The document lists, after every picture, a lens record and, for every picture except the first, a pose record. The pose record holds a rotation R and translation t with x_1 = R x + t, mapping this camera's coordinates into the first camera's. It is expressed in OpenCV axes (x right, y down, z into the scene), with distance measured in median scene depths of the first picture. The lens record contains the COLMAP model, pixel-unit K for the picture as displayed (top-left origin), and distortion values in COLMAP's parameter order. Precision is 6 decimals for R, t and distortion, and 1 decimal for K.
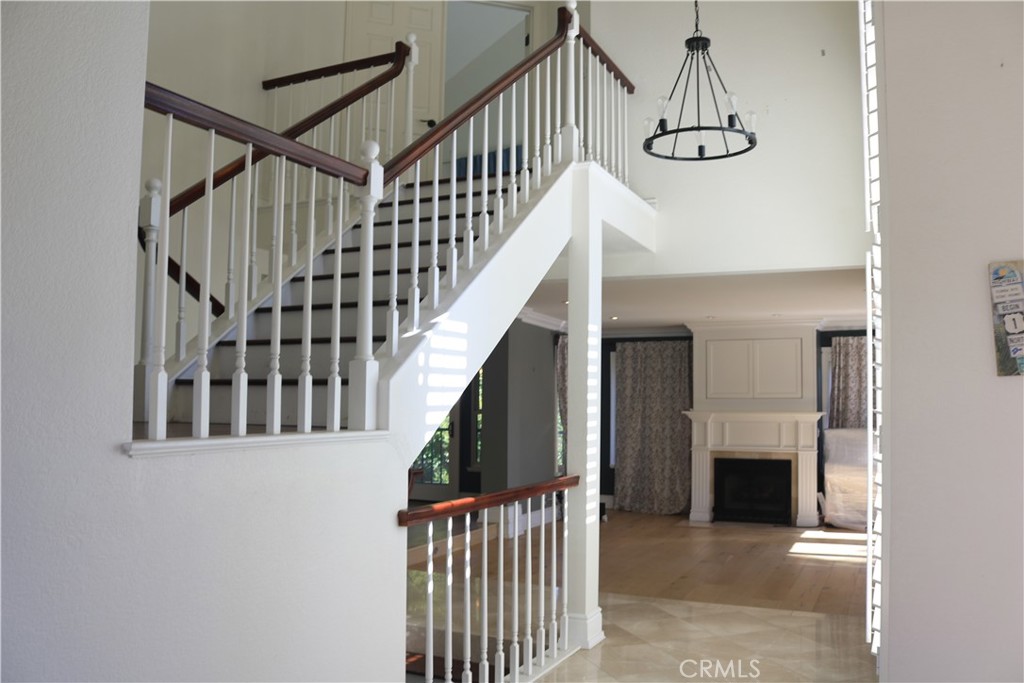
lens RADIAL K [[867.5, 0, 510.4], [0, 867.5, 348.6], [0, 0, 1]] dist [-0.089541, 0.033734]
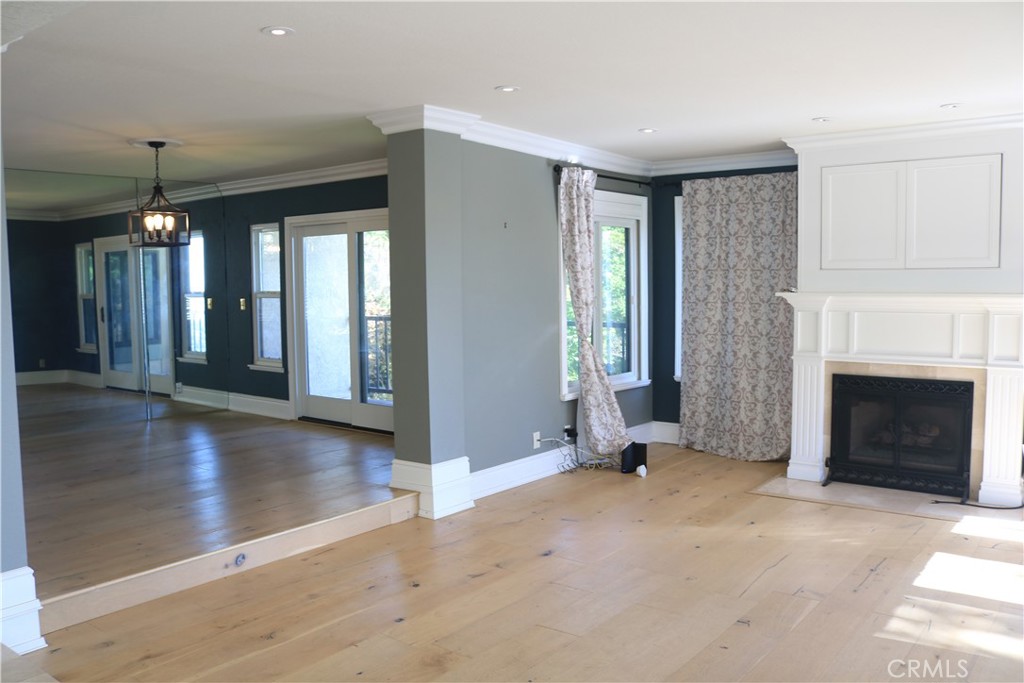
lens RADIAL K [[867.5, 0, 515.0], [0, 867.5, 333.1], [0, 0, 1]] dist [-0.089541, 0.033734]
pose [[0.976889, -0.002858, -0.213726, 0.141896], [0.030050, 0.991816, 0.124088, 0.021666], [0.211622, -0.127643, 0.968981, 0.378882]]
